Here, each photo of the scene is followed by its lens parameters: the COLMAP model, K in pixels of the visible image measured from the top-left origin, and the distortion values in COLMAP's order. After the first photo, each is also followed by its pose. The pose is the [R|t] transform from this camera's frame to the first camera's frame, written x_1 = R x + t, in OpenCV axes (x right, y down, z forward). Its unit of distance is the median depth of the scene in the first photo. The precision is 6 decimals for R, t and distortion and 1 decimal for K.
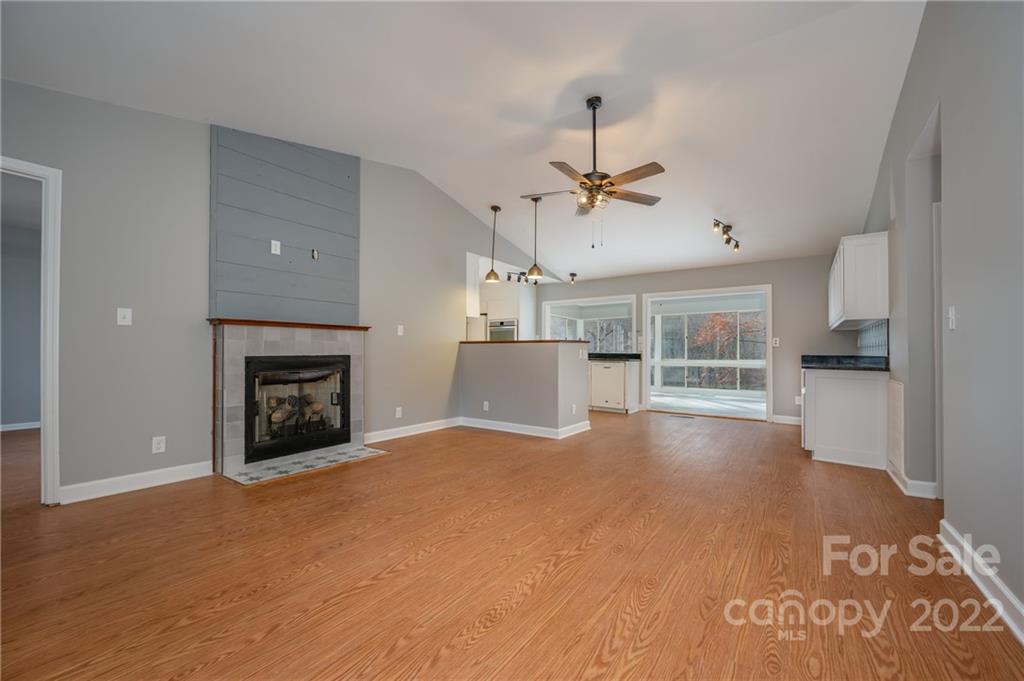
lens RADIAL K [[403.1, 0, 513.7], [0, 403.1, 348.2], [0, 0, 1]] dist [0.000642, 0.000092]
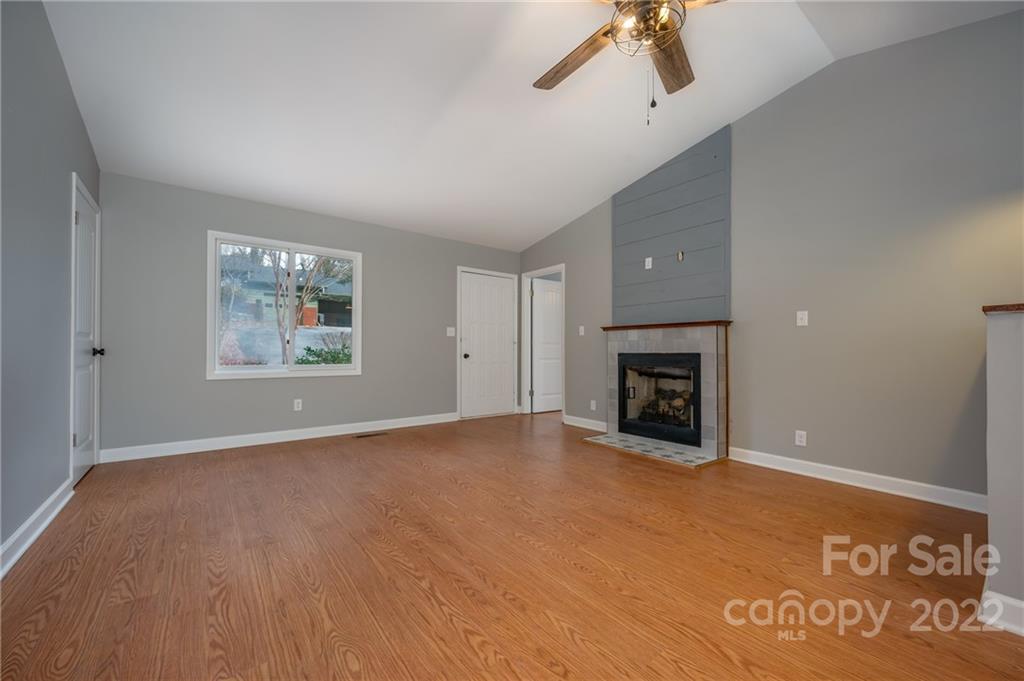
lens RADIAL K [[403.1, 0, 513.7], [0, 403.1, 348.2], [0, 0, 1]] dist [0.000642, 0.000092]
pose [[-0.284919, -0.014009, -0.958449, 1.043873], [0.000239, 0.999892, -0.014686, 0.033199], [0.958552, -0.004413, -0.284885, 1.475782]]
